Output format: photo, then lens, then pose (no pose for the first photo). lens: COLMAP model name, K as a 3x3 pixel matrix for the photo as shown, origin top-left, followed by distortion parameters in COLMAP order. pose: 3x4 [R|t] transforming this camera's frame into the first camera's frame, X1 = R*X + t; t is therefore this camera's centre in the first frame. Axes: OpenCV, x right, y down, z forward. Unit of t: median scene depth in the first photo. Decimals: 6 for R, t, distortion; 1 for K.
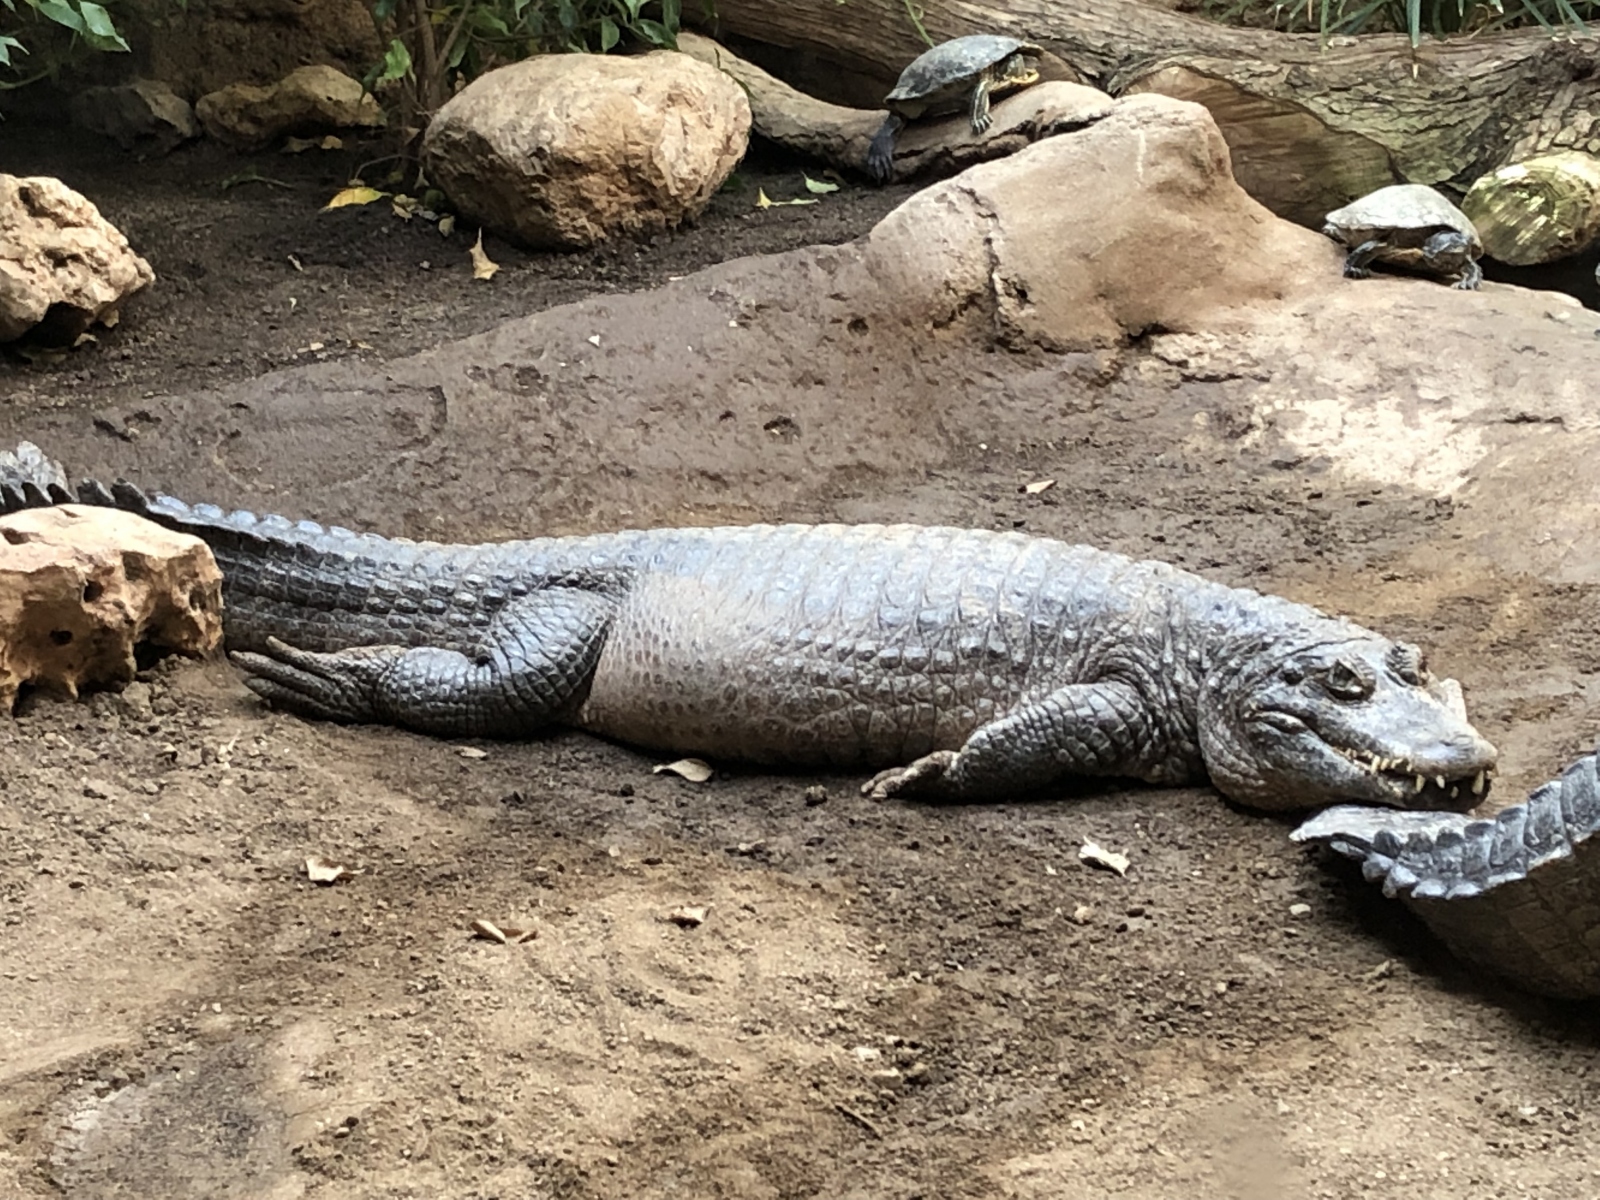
lens RADIAL K [[3952.8, 0, 799.9], [0, 3952.8, 599.7], [0, 0, 1]] dist [0.084545, 0.000000]
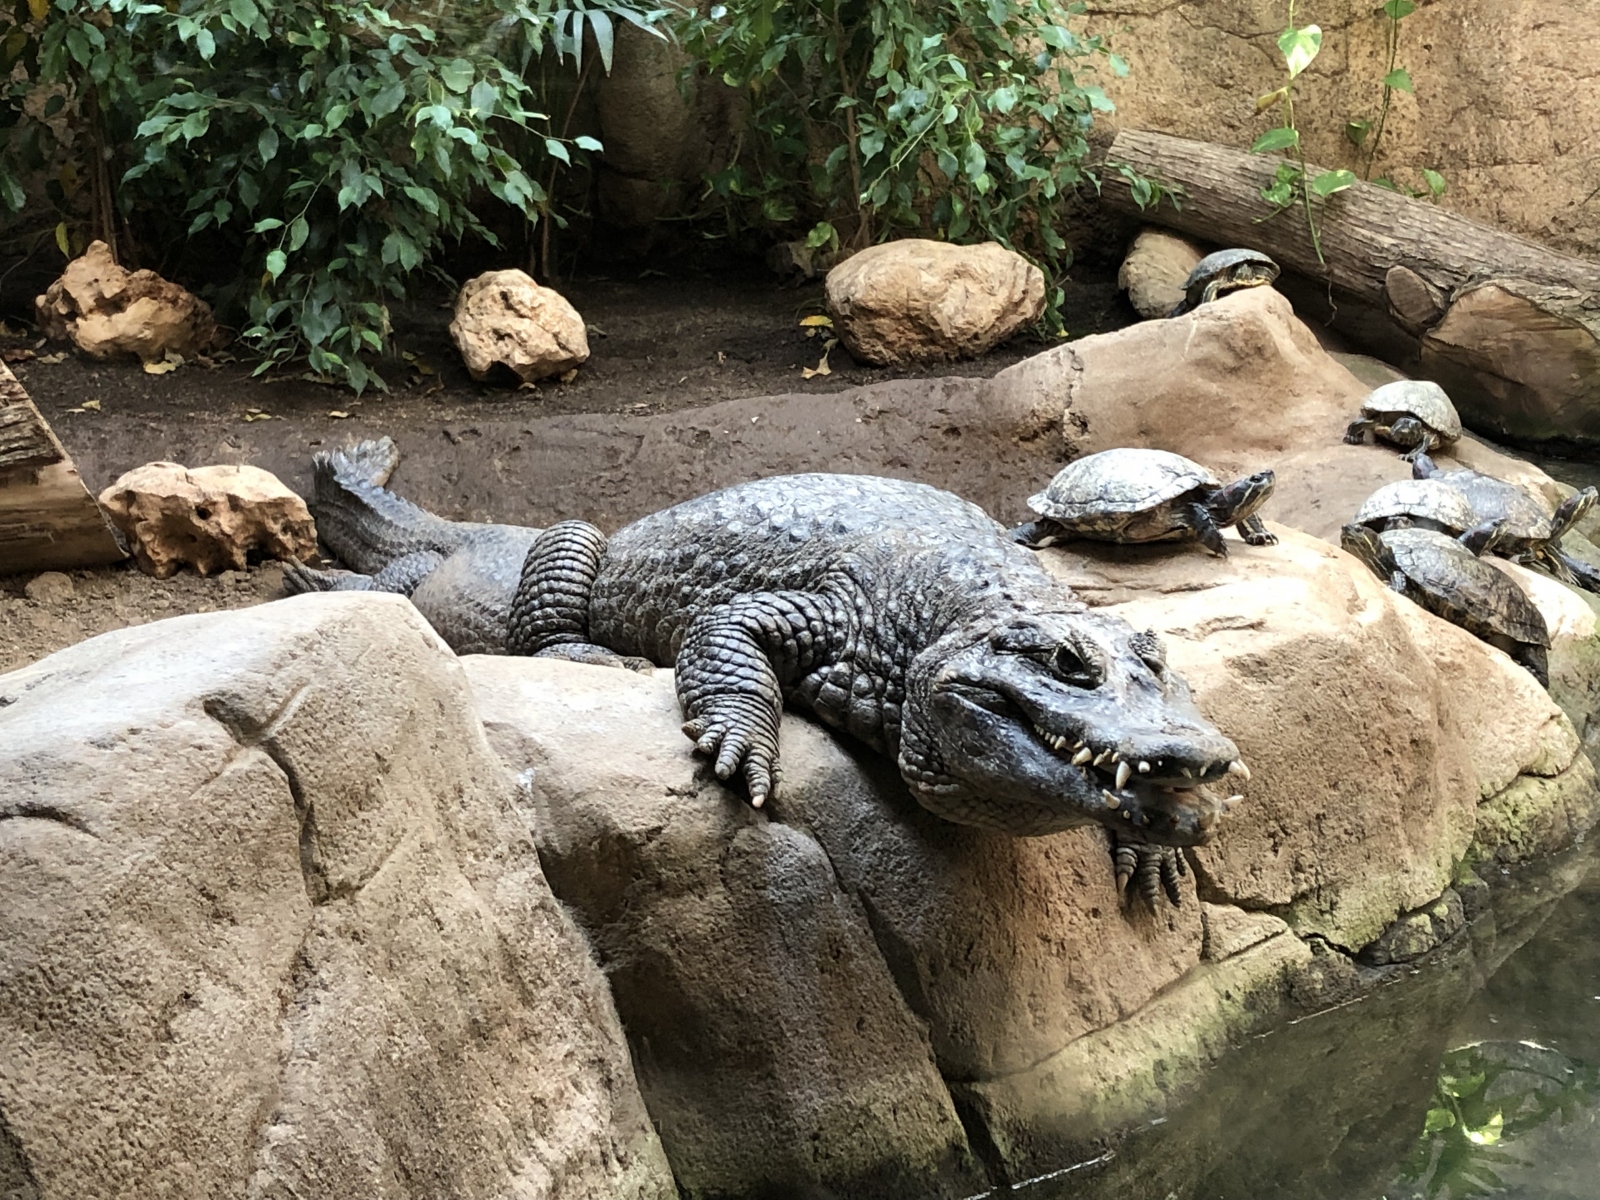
lens RADIAL K [[2756.1, 0, 799.9], [0, 2756.1, 599.6], [0, 0, 1]] dist [0.074293, 0.000000]
pose [[0.819001, 0.146755, -0.554707, 0.540252], [-0.147863, 0.988069, 0.043092, -0.042243], [0.554412, 0.046729, 0.830929, 0.106495]]
